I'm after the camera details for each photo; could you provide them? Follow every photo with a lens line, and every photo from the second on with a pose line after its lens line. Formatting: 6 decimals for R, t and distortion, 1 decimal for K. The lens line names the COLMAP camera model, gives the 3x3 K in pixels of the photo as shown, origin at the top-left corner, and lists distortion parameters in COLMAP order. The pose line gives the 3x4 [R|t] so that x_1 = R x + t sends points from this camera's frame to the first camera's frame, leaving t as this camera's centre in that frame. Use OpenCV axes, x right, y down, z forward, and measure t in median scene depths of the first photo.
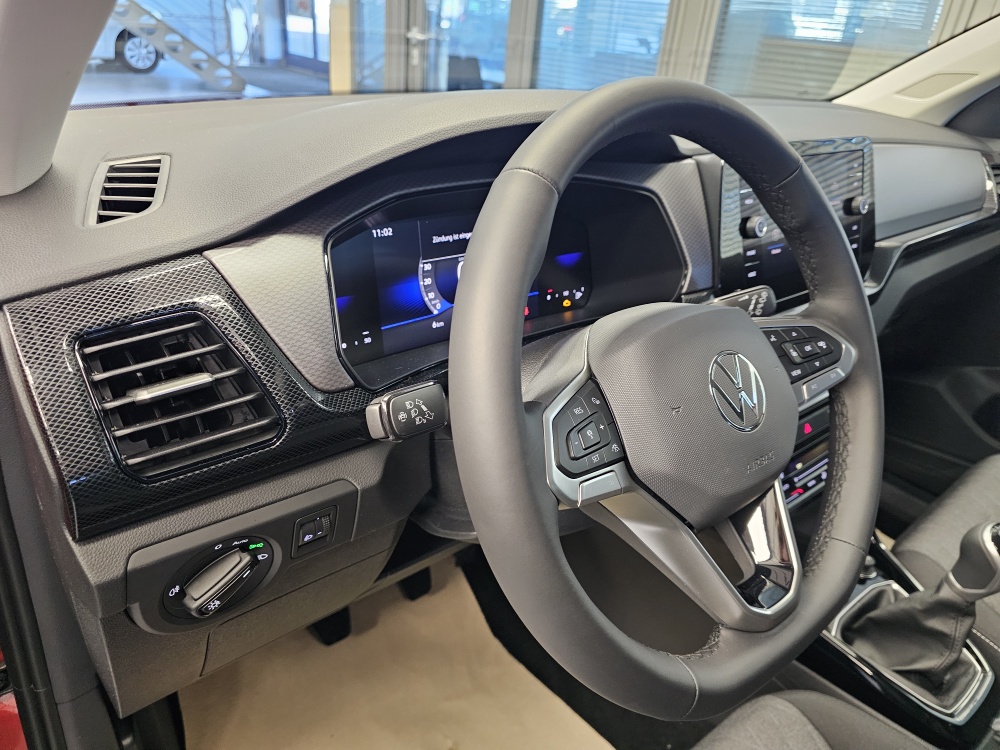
lens RADIAL K [[688.1, 0, 506.6], [0, 688.1, 362.7], [0, 0, 1]] dist [0.002036, -0.000190]
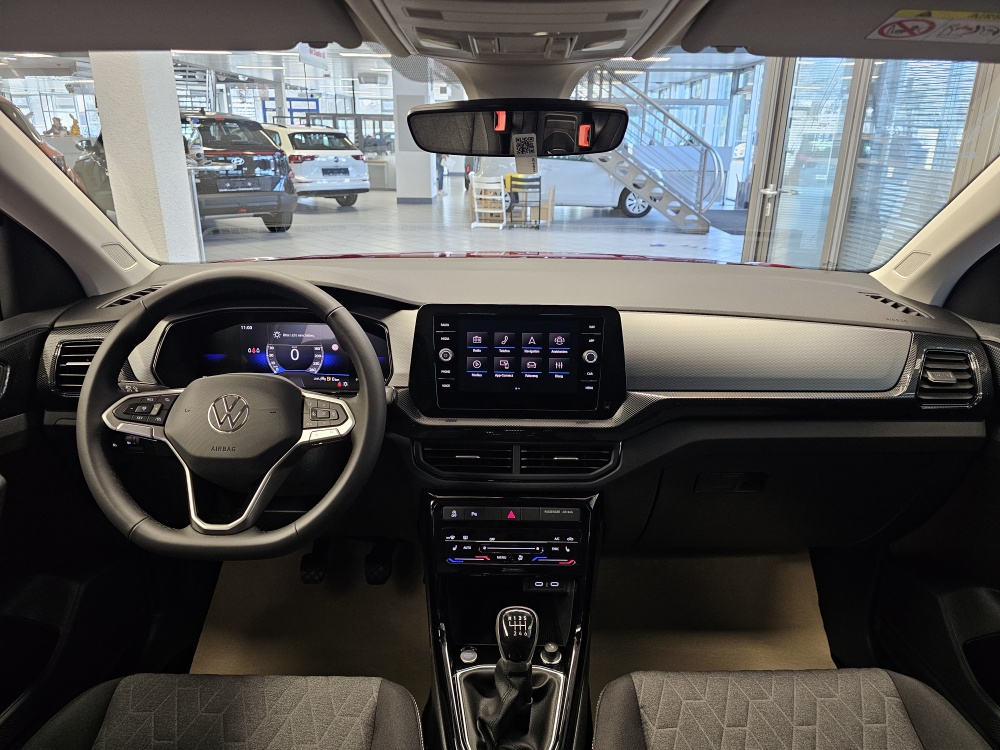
lens RADIAL K [[673.4, 0, 522.8], [0, 673.4, 371.9], [0, 0, 1]] dist [0.038180, -0.001032]
pose [[0.783804, 0.141185, -0.604746, 1.820445], [-0.241068, 0.966621, -0.086775, -0.089542], [0.572309, 0.213800, 0.791677, -0.103643]]
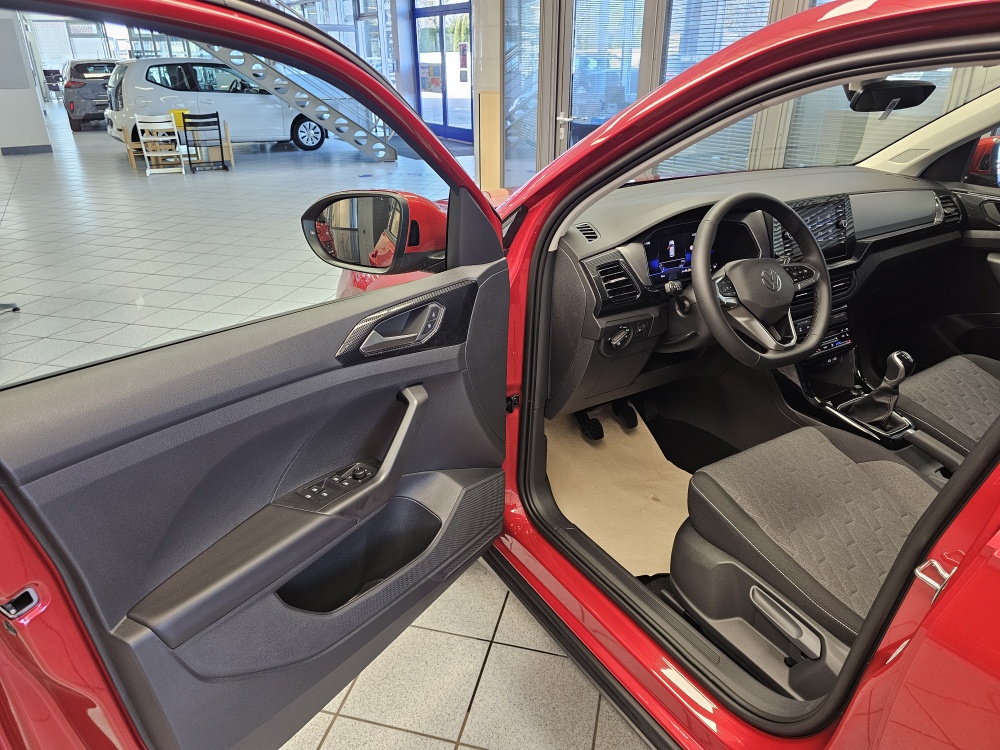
lens RADIAL K [[657.4, 0, 509.9], [0, 657.4, 357.3], [0, 0, 1]] dist [0.081042, -0.058387]
pose [[0.988411, -0.025838, -0.149590, -0.382232], [0.016966, 0.998037, -0.060283, 0.496842], [0.150854, 0.057046, 0.986909, -2.013302]]
